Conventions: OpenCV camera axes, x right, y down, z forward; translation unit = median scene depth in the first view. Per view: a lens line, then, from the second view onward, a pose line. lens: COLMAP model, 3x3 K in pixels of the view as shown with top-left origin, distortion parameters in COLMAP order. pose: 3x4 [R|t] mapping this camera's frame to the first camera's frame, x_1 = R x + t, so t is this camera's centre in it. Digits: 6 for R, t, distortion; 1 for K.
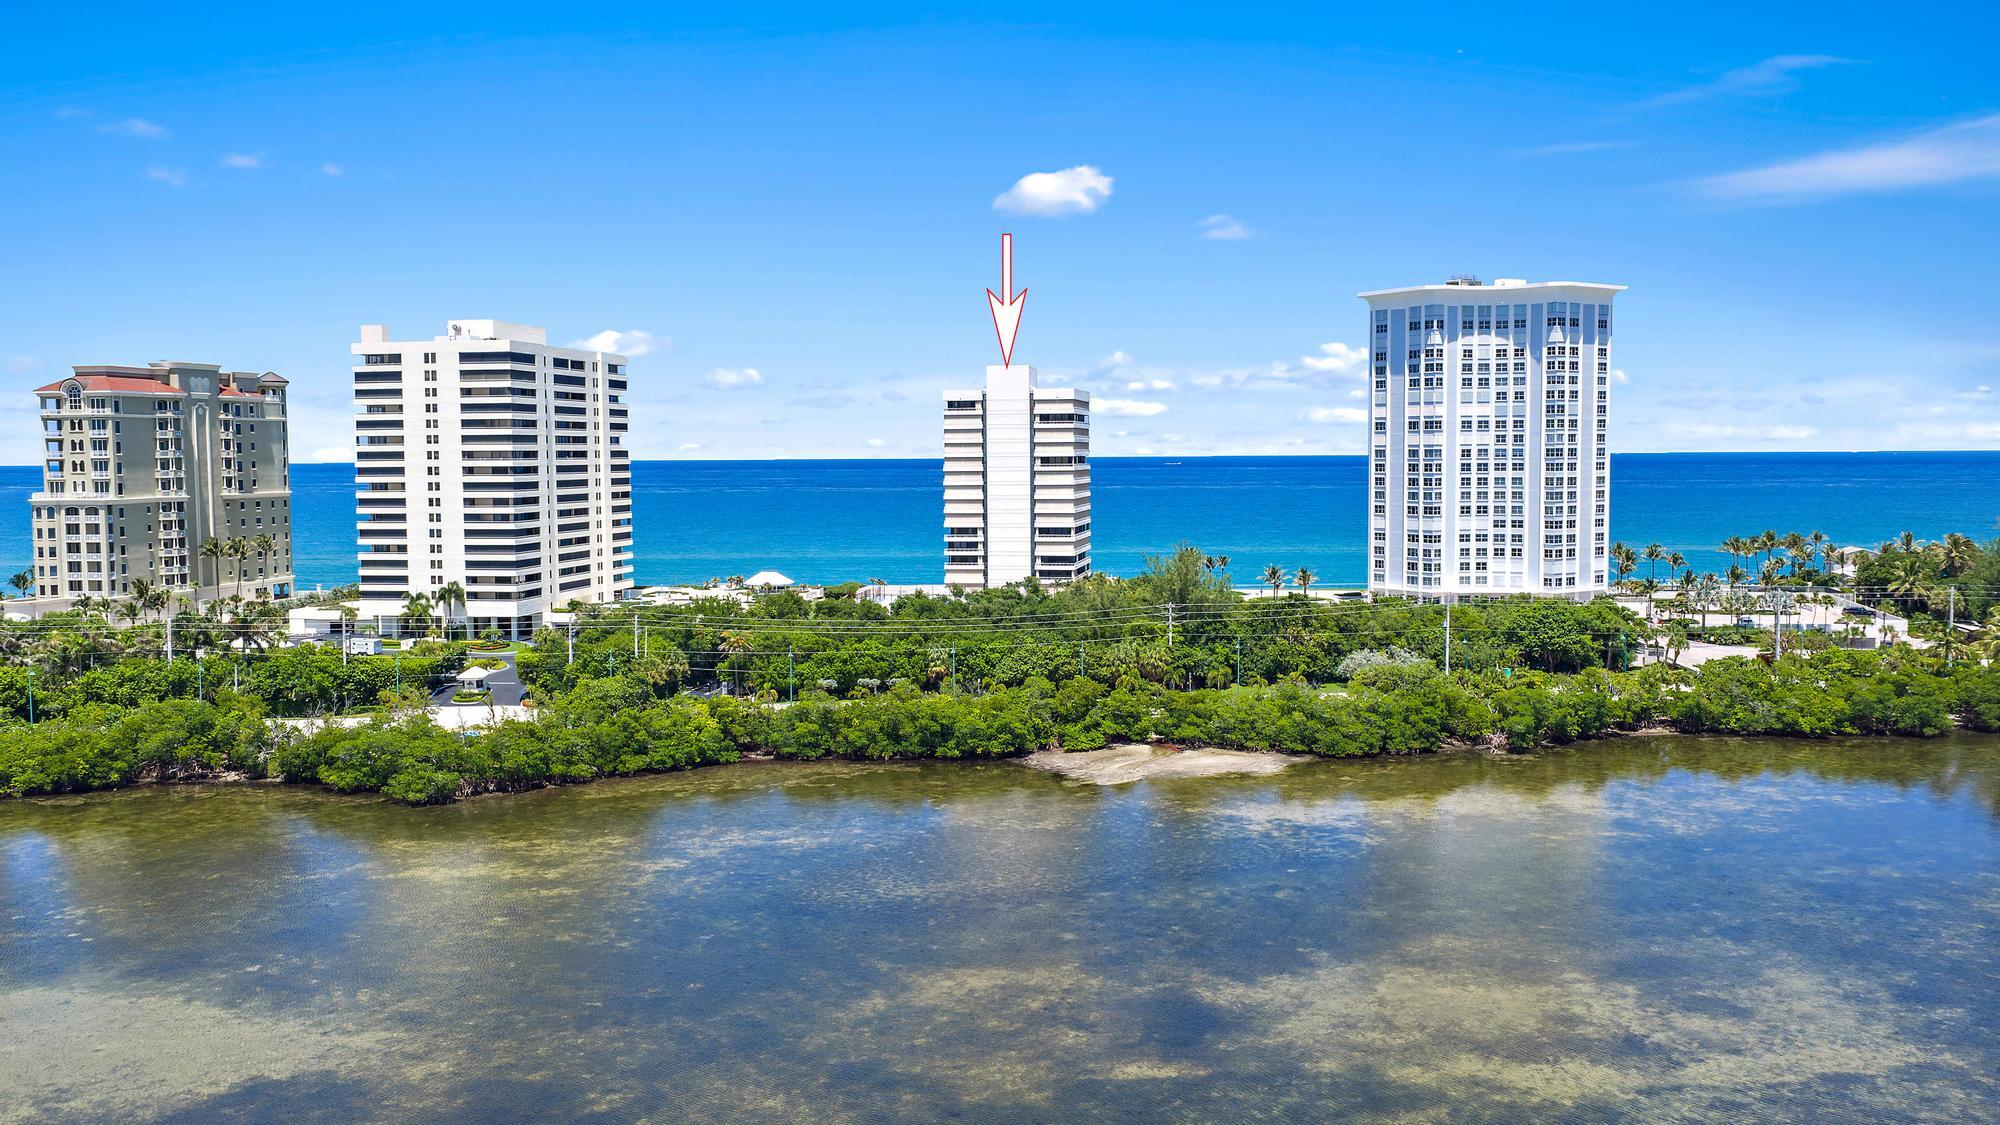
lens RADIAL K [[1683.1, 0, 1000.0], [0, 1683.1, 562.5], [0, 0, 1]] dist [0.006751, -0.016581]
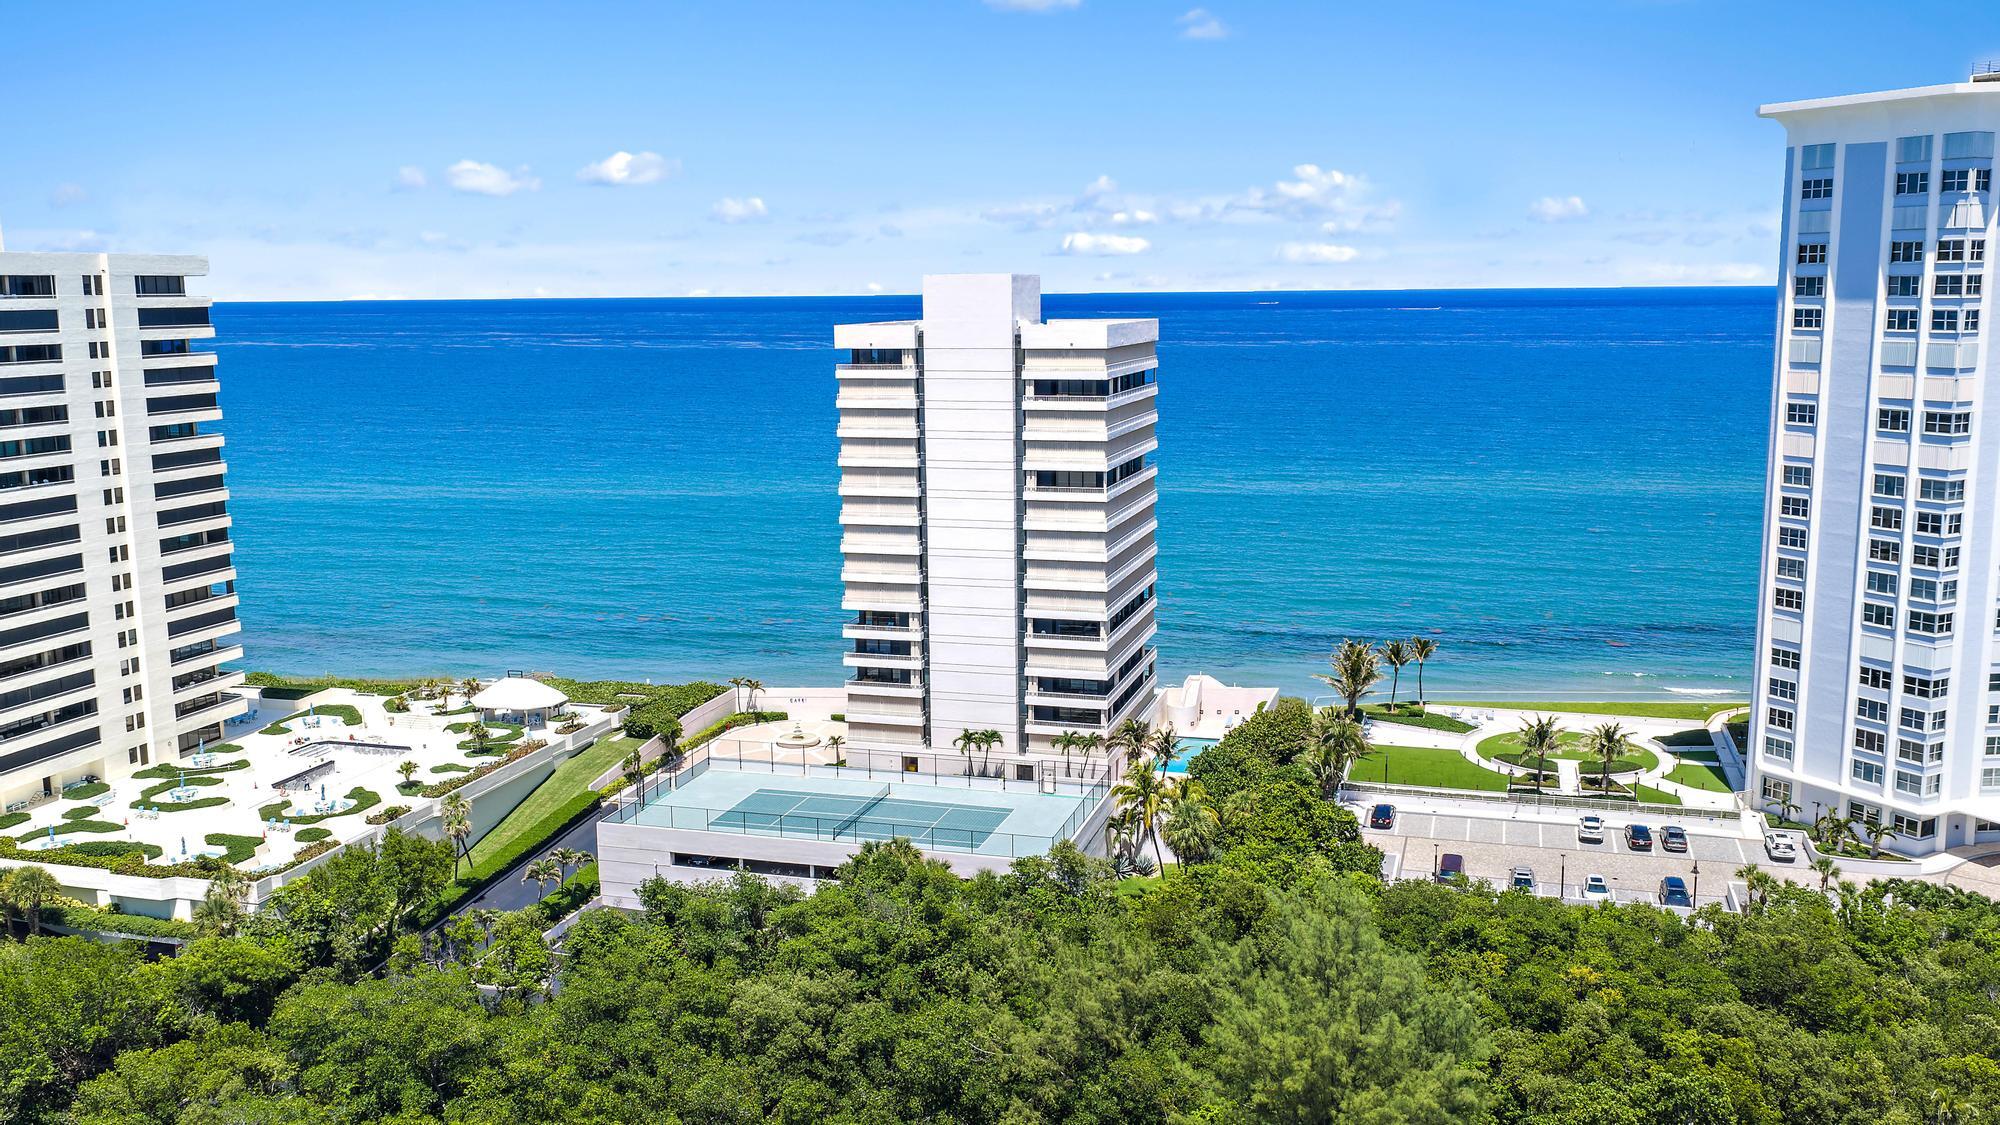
lens RADIAL K [[1683.1, 0, 1000.0], [0, 1683.1, 562.5], [0, 0, 1]] dist [0.006751, -0.016581]
pose [[0.994744, 0.014008, -0.101430, 0.062059], [-0.003896, 0.995059, 0.099210, -0.084175], [0.102318, -0.098293, 0.989883, 0.533031]]
